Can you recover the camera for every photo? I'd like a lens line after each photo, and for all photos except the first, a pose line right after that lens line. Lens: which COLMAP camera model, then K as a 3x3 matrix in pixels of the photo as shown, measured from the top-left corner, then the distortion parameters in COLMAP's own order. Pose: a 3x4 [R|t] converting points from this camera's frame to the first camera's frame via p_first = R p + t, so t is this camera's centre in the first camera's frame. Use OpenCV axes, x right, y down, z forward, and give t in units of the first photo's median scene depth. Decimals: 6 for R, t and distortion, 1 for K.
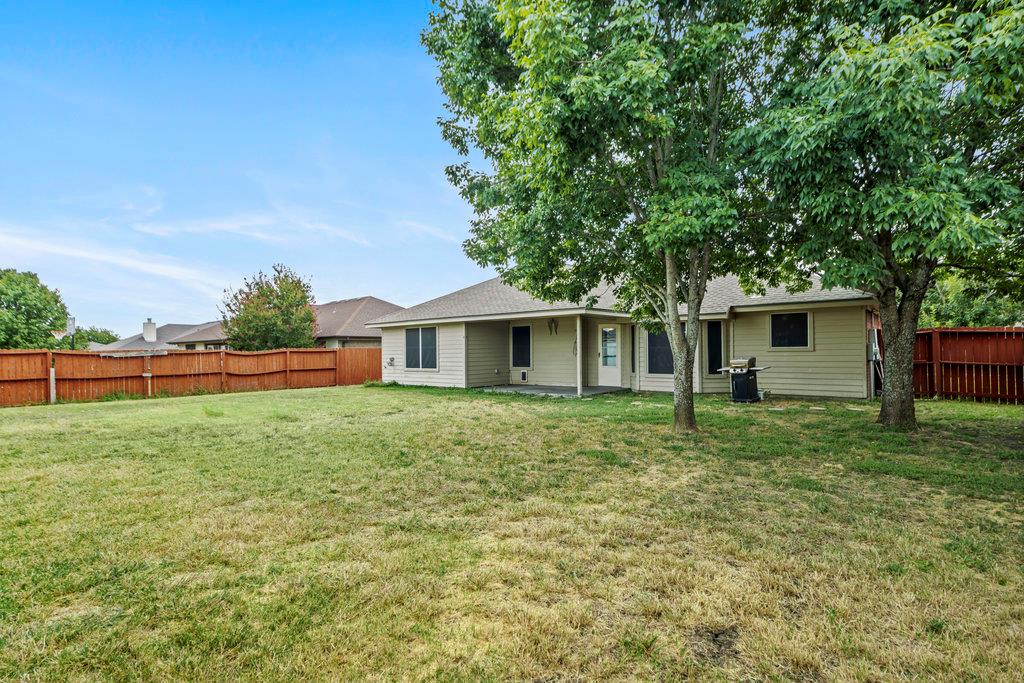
lens RADIAL K [[501.9, 0, 515.7], [0, 501.9, 344.3], [0, 0, 1]] dist [0.005738, -0.004489]
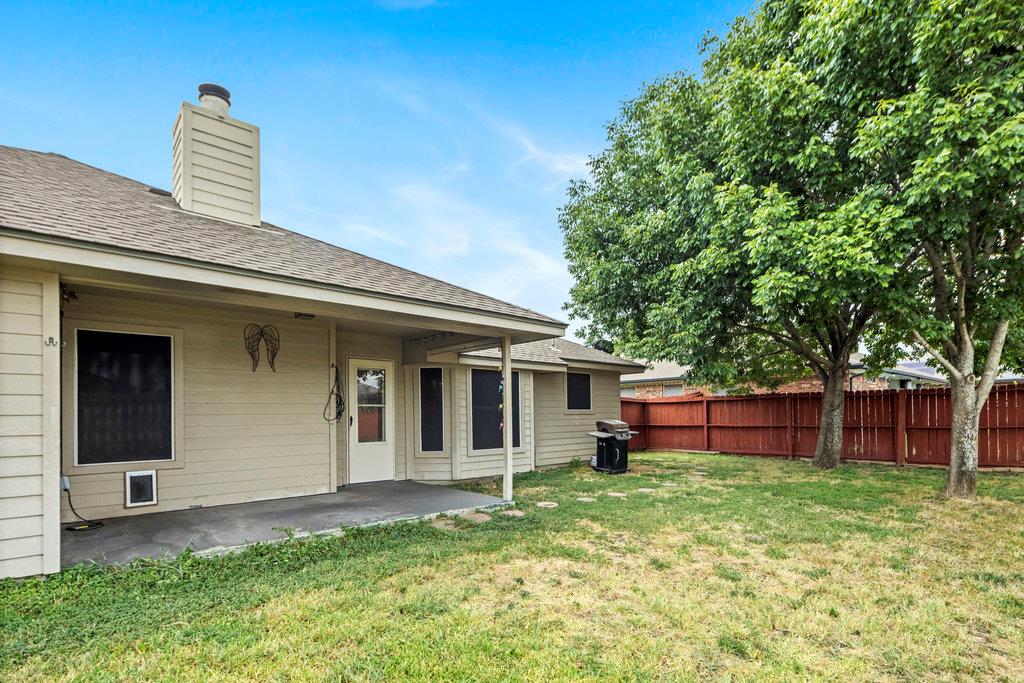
lens RADIAL K [[501.9, 0, 518.5], [0, 501.9, 413.2], [0, 0, 1]] dist [0.005738, -0.004489]
pose [[0.118147, 0.013659, 0.992902, -0.282076], [-0.004628, 0.999902, -0.013205, 0.017834], [-0.992985, -0.003035, 0.118198, 0.724432]]
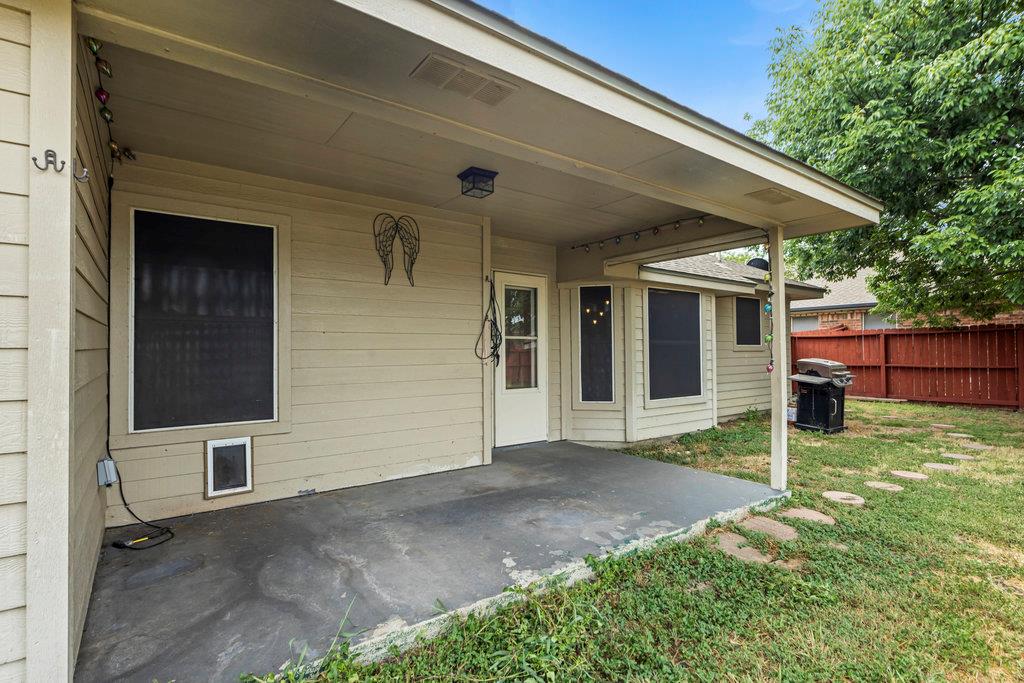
lens RADIAL K [[501.9, 0, 518.4], [0, 501.9, 347.1], [0, 0, 1]] dist [0.005738, -0.004489]
pose [[0.205261, 0.017782, 0.978546, -0.162077], [-0.010889, 0.999815, -0.015885, 0.016804], [-0.978647, -0.007395, 0.205417, 0.850335]]
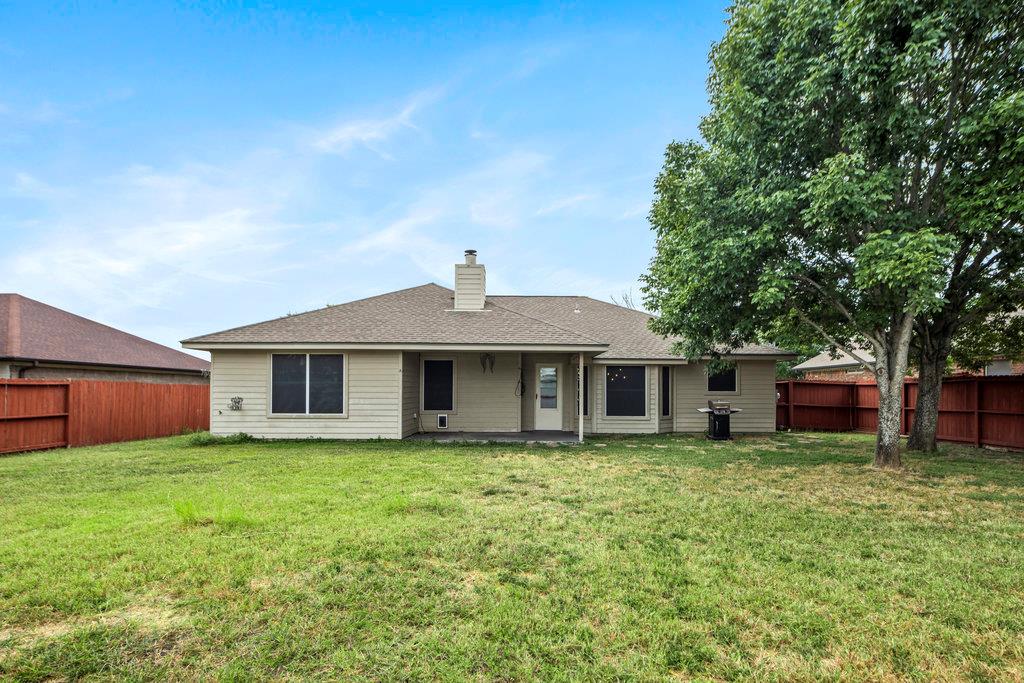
lens RADIAL K [[501.9, 0, 510.0], [0, 501.9, 376.8], [0, 0, 1]] dist [0.005738, -0.004489]
pose [[0.758757, 0.035290, 0.650417, -0.438988], [-0.022193, 0.999352, -0.028333, 0.011373], [-0.650995, 0.007063, 0.759049, 0.308465]]
